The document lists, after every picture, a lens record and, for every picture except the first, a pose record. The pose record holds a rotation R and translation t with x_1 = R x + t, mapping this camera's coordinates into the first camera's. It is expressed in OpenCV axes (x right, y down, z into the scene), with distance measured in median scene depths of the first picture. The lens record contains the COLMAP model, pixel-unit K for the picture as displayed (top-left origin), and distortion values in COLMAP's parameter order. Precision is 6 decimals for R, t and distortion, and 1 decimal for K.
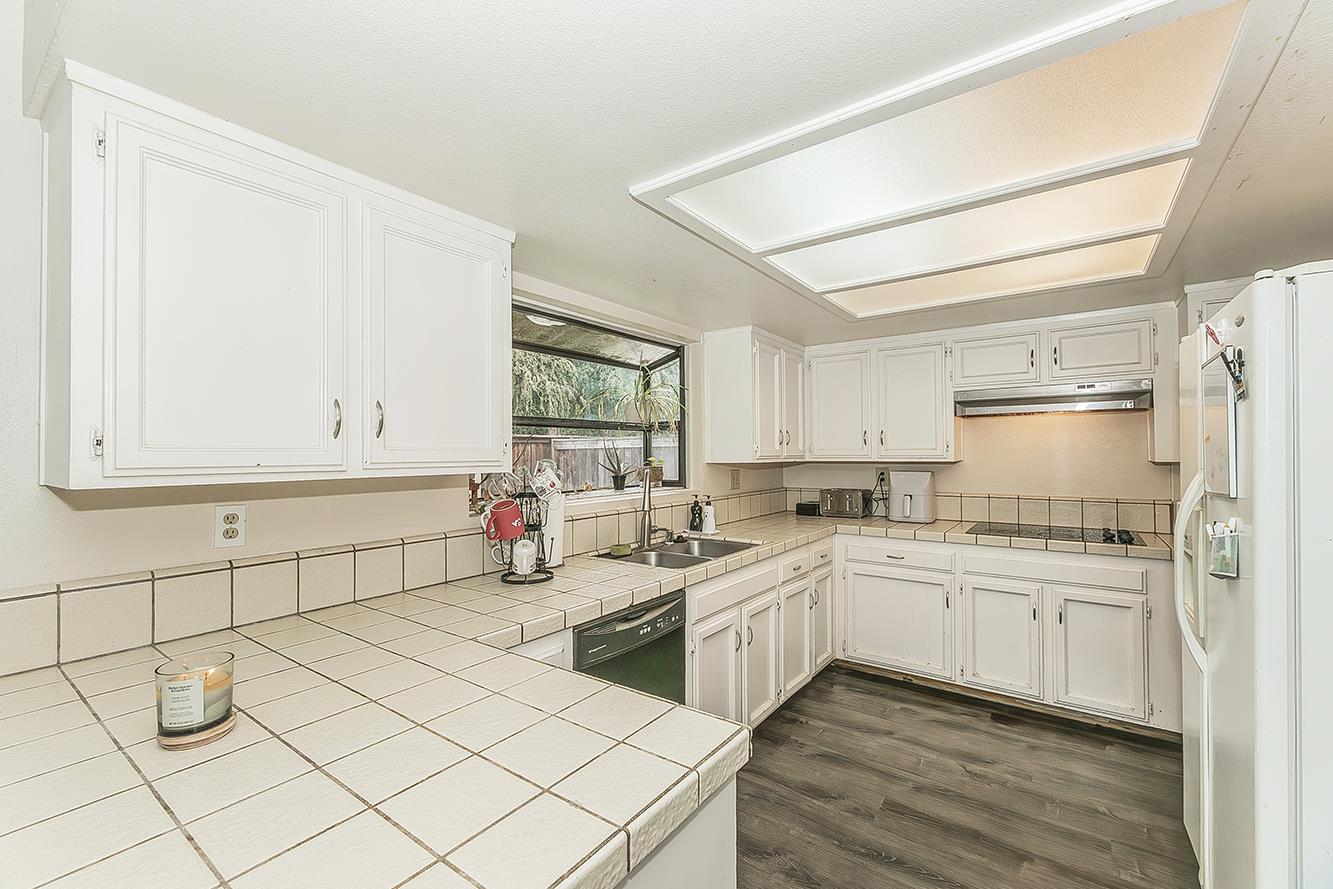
lens RADIAL K [[560.8, 0, 663.9], [0, 560.8, 445.1], [0, 0, 1]] dist [0.000349, 0.000392]
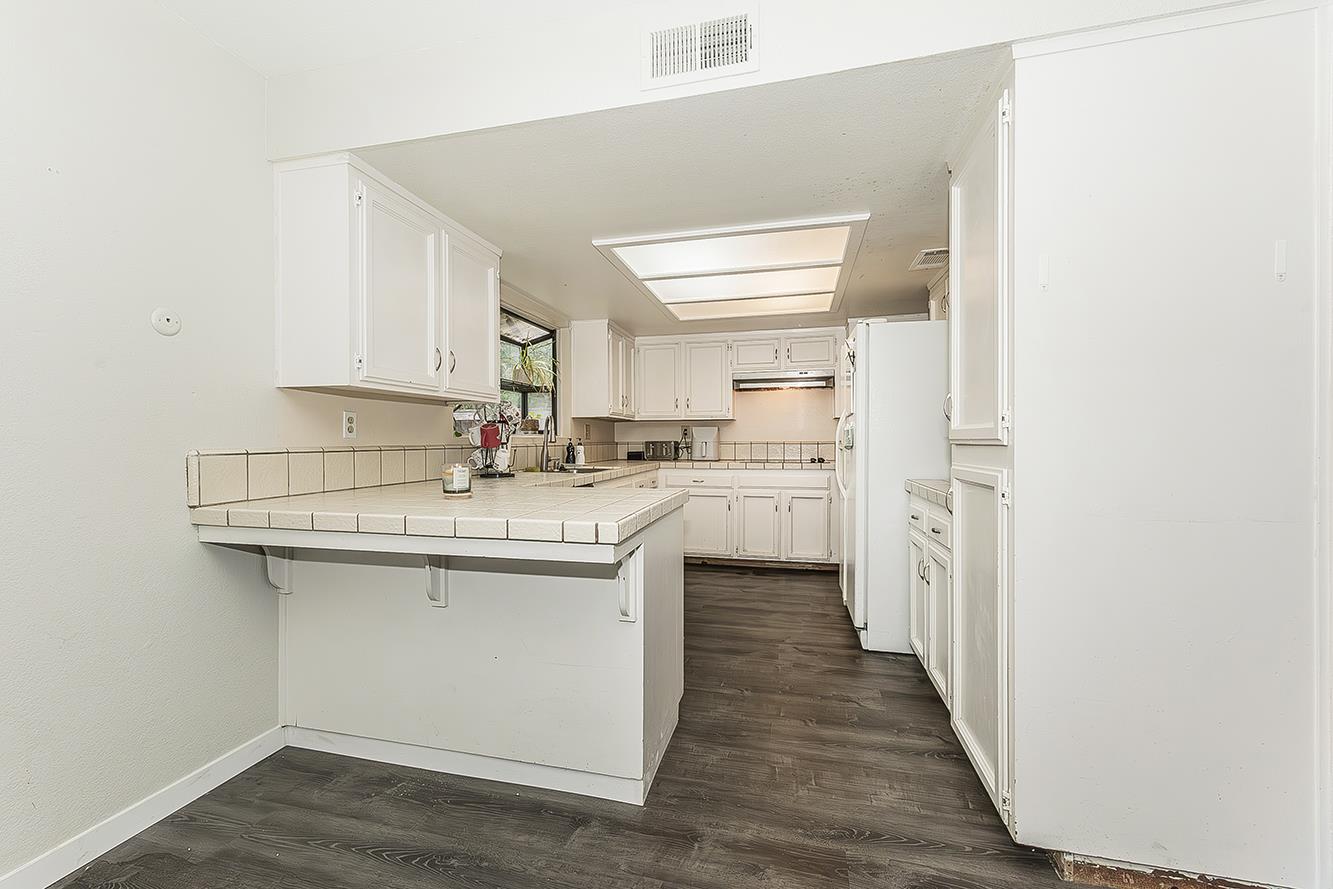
lens RADIAL K [[560.8, 0, 663.9], [0, 560.8, 445.1], [0, 0, 1]] dist [0.000349, 0.000392]
pose [[0.922688, -0.001764, 0.385544, -0.268907], [-0.006431, 0.999780, 0.019966, 0.077594], [-0.385495, -0.020901, 0.922473, -0.375298]]
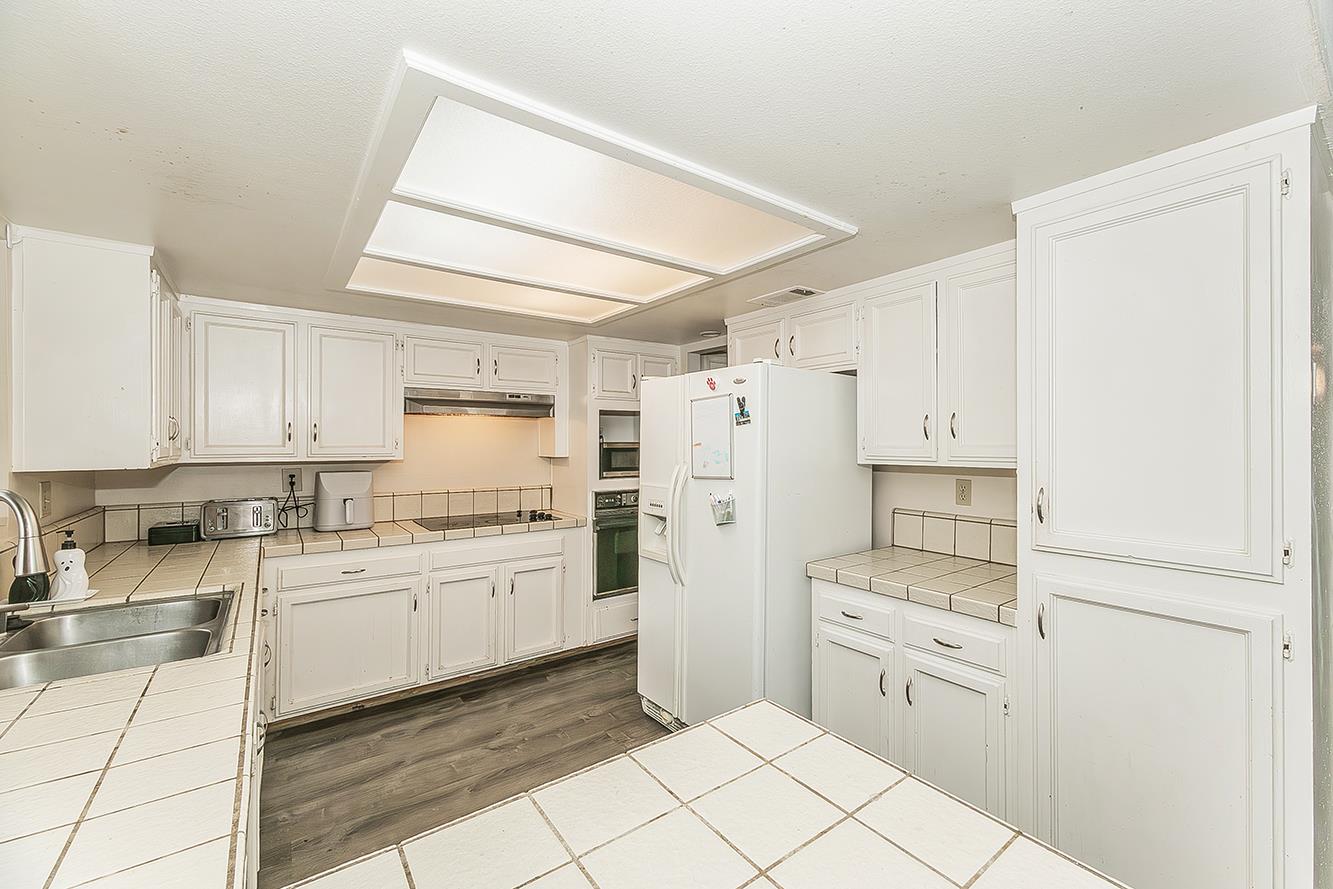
lens RADIAL K [[551.4, 0, 733.4], [0, 551.4, 443.2], [0, 0, 1]] dist [0.001640, 0.000232]
pose [[0.239553, 0.008658, 0.970845, -0.293511], [-0.016109, 0.999858, -0.004942, -0.003953], [-0.970750, -0.014456, 0.239658, 0.242070]]
